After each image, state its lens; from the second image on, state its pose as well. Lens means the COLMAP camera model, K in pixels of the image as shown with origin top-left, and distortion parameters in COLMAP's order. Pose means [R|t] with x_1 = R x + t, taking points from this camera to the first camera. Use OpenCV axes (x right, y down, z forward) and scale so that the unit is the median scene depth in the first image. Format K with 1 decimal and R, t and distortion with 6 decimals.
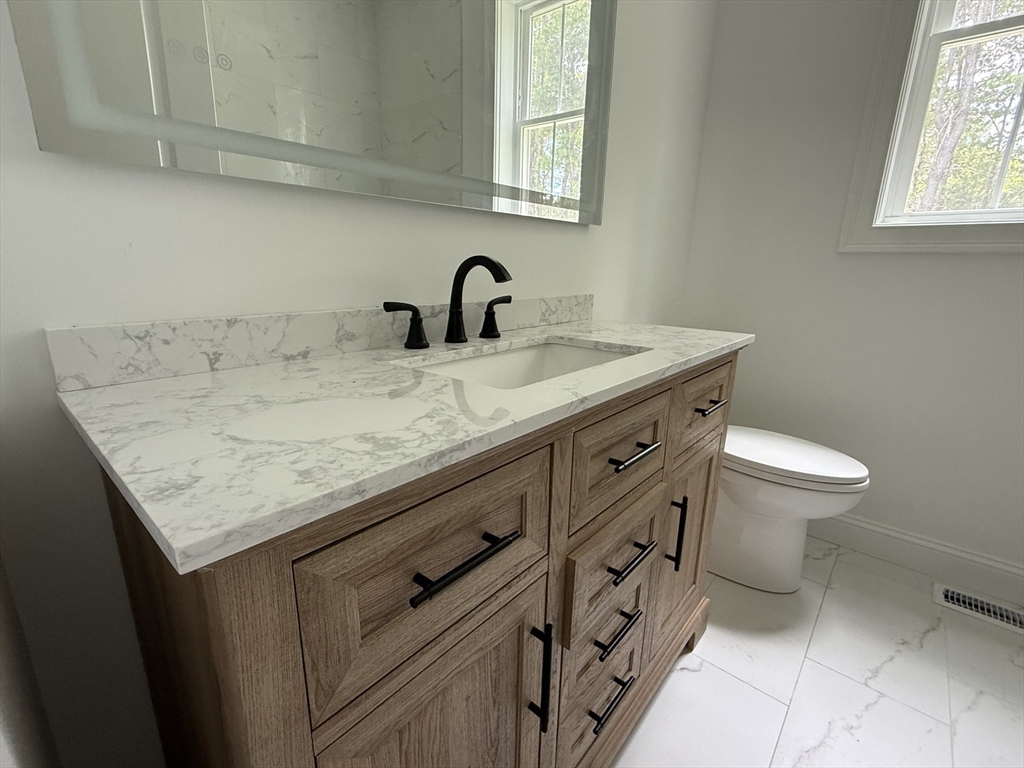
lens RADIAL K [[461.2, 0, 512.0], [0, 461.2, 384.0], [0, 0, 1]] dist [-0.000870, 0.000160]
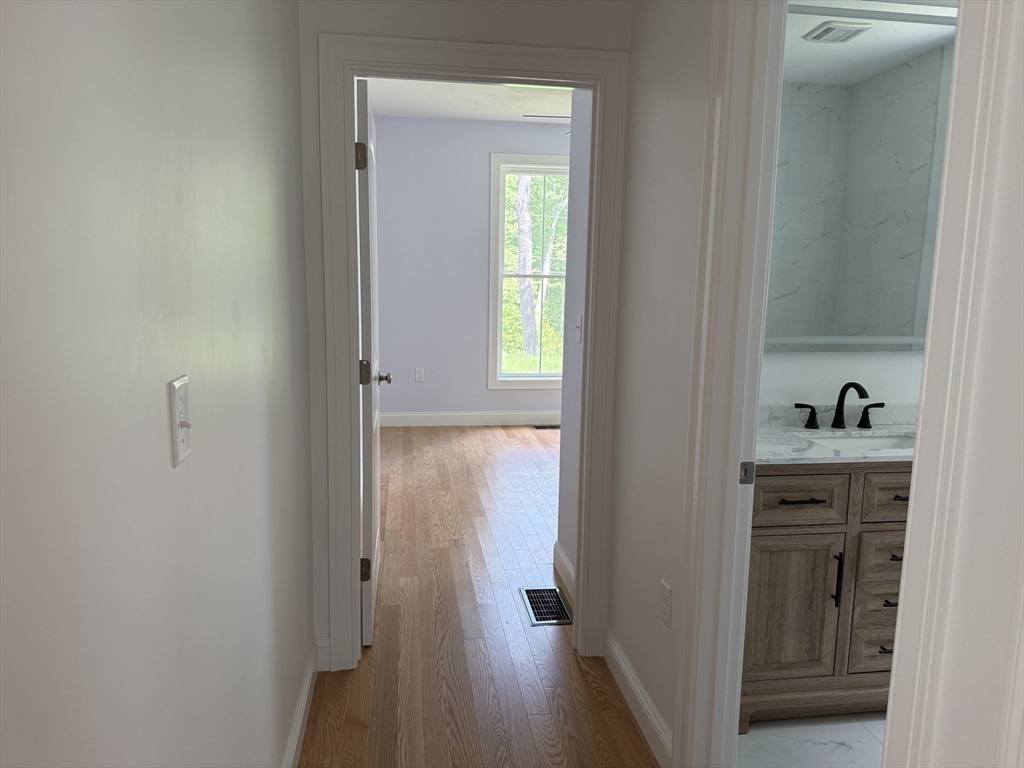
lens RADIAL K [[726.6, 0, 511.9], [0, 726.6, 387.2], [0, 0, 1]] dist [0.061504, -0.086504]
pose [[0.756343, 0.088498, -0.648162, 0.804414], [-0.164980, 0.984585, -0.058085, 0.133864], [0.633030, 0.150866, 0.759284, -2.091781]]
